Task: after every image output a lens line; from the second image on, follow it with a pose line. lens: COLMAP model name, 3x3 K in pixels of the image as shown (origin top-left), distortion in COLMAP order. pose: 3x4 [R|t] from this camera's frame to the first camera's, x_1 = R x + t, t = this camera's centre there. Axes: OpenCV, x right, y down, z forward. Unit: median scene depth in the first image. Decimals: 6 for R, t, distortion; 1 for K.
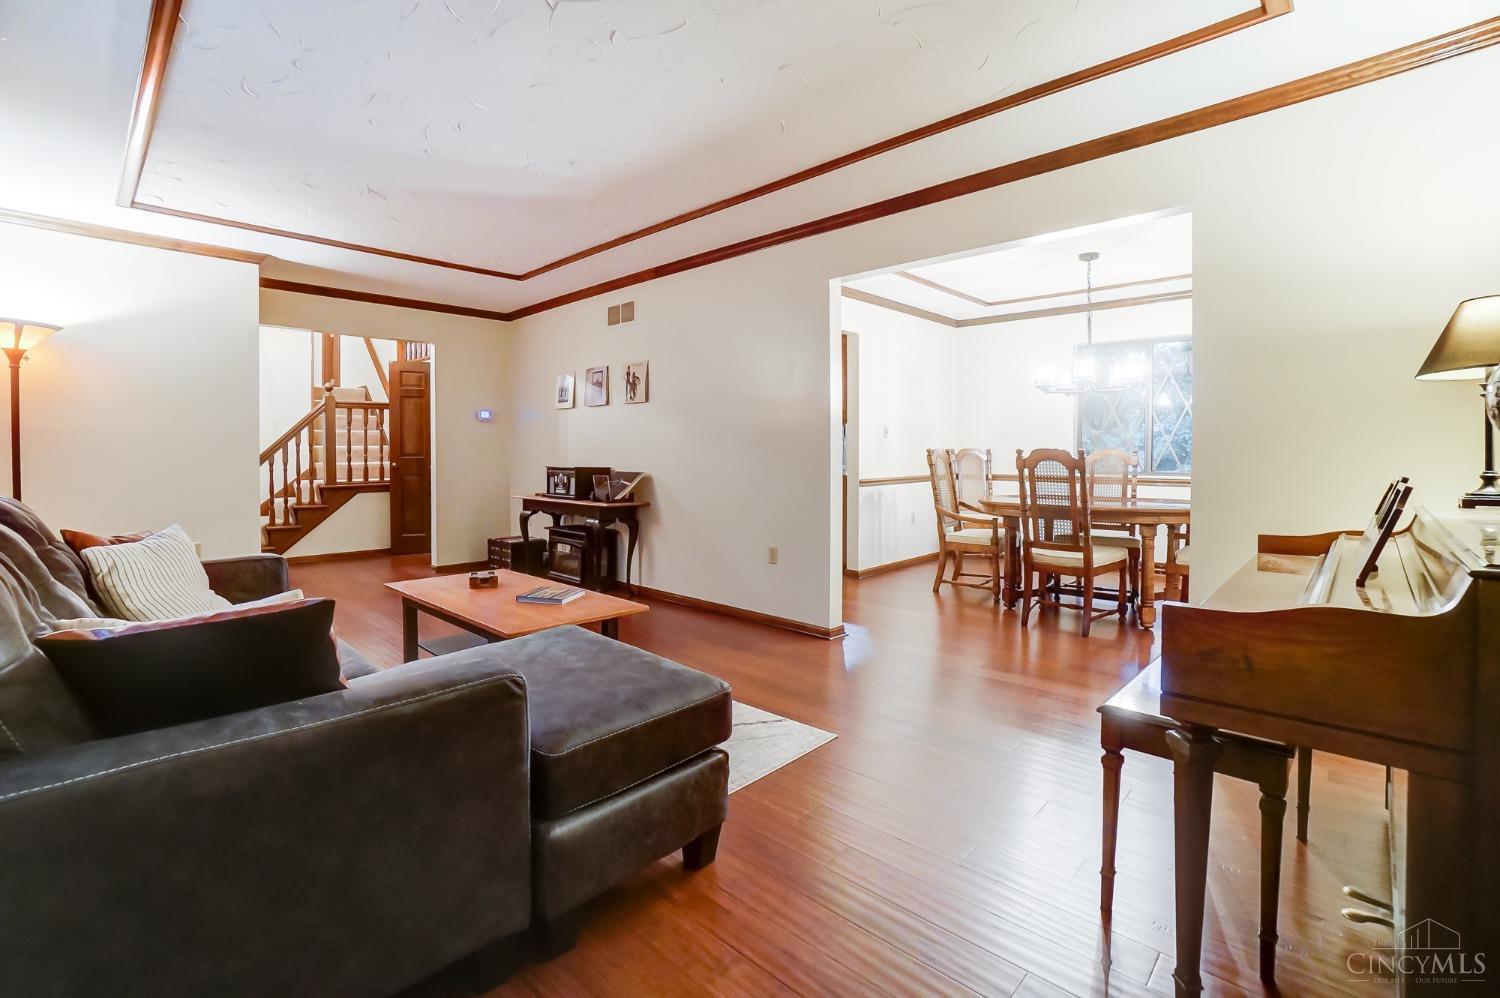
lens RADIAL K [[673.1, 0, 739.2], [0, 673.1, 463.5], [0, 0, 1]] dist [-0.055036, 0.016211]
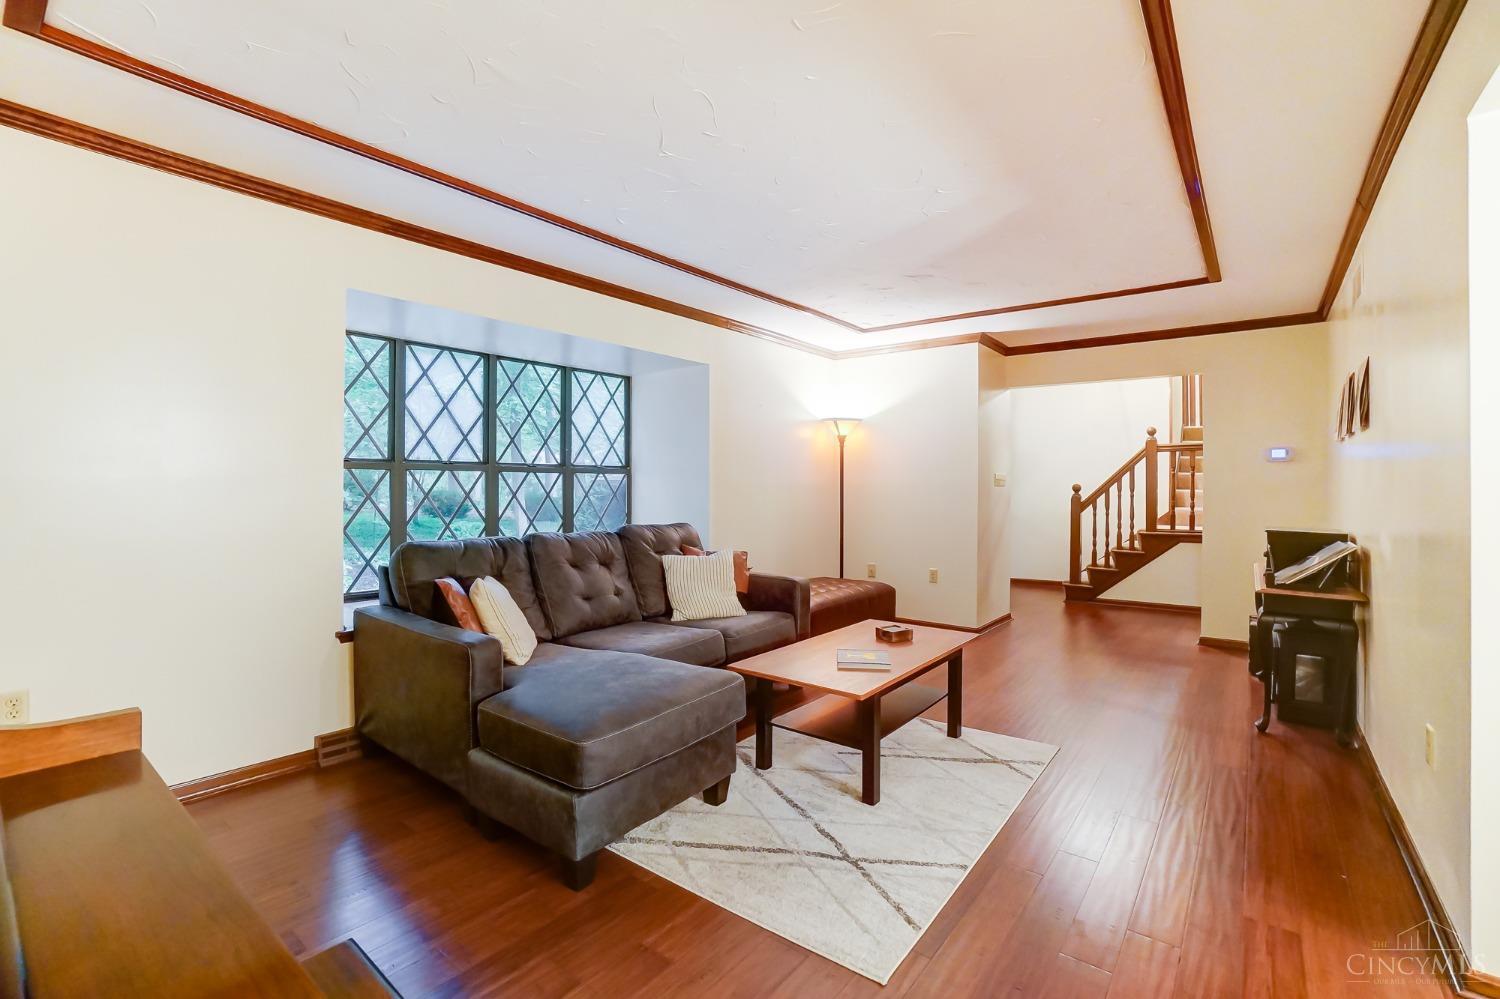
lens RADIAL K [[673.1, 0, 749.3], [0, 673.1, 489.0], [0, 0, 1]] dist [-0.055036, 0.016211]
pose [[0.097932, 0.006239, -0.995174, 0.301052], [-0.020643, 0.999778, 0.004237, -0.022768], [0.994979, 0.020128, 0.098039, 0.325612]]
